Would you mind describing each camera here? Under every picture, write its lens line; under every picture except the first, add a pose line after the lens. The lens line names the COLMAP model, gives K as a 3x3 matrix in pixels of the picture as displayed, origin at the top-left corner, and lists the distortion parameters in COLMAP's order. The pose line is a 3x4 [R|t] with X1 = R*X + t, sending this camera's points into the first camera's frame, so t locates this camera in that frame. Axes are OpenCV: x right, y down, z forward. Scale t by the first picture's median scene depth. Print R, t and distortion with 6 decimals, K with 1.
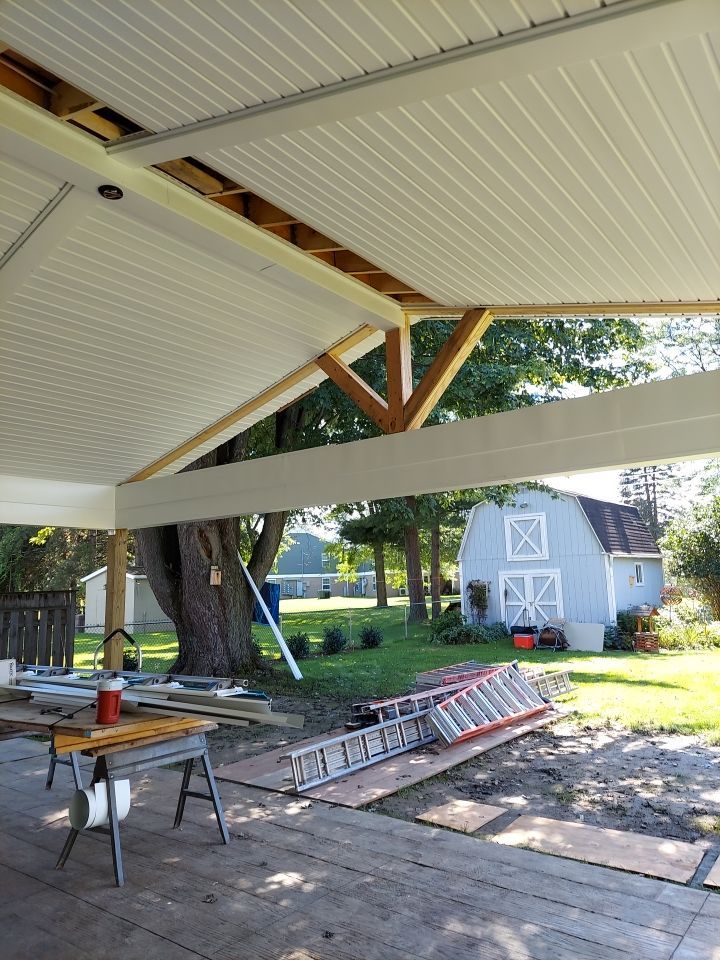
lens RADIAL K [[685.6, 0, 367.1], [0, 685.6, 478.0], [0, 0, 1]] dist [0.093609, -0.111194]
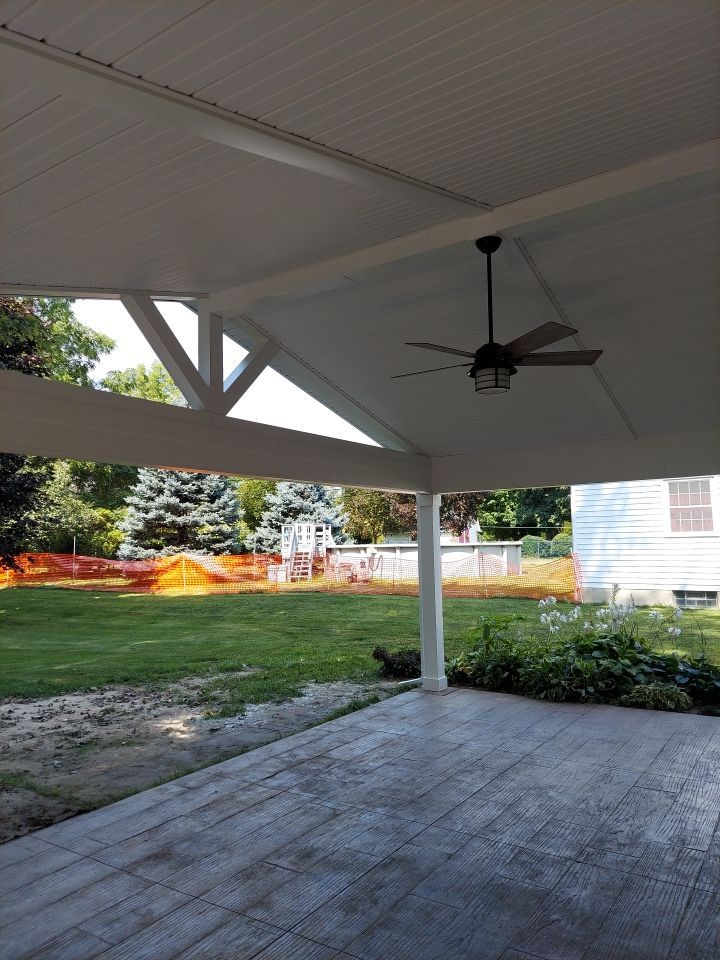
lens RADIAL K [[685.6, 0, 367.1], [0, 685.6, 478.0], [0, 0, 1]] dist [0.093609, -0.111194]
pose [[-0.081193, 0.115484, 0.989985, -1.378481], [-0.136330, 0.982643, -0.125809, 0.177847], [-0.987331, -0.145179, -0.064040, 1.097367]]
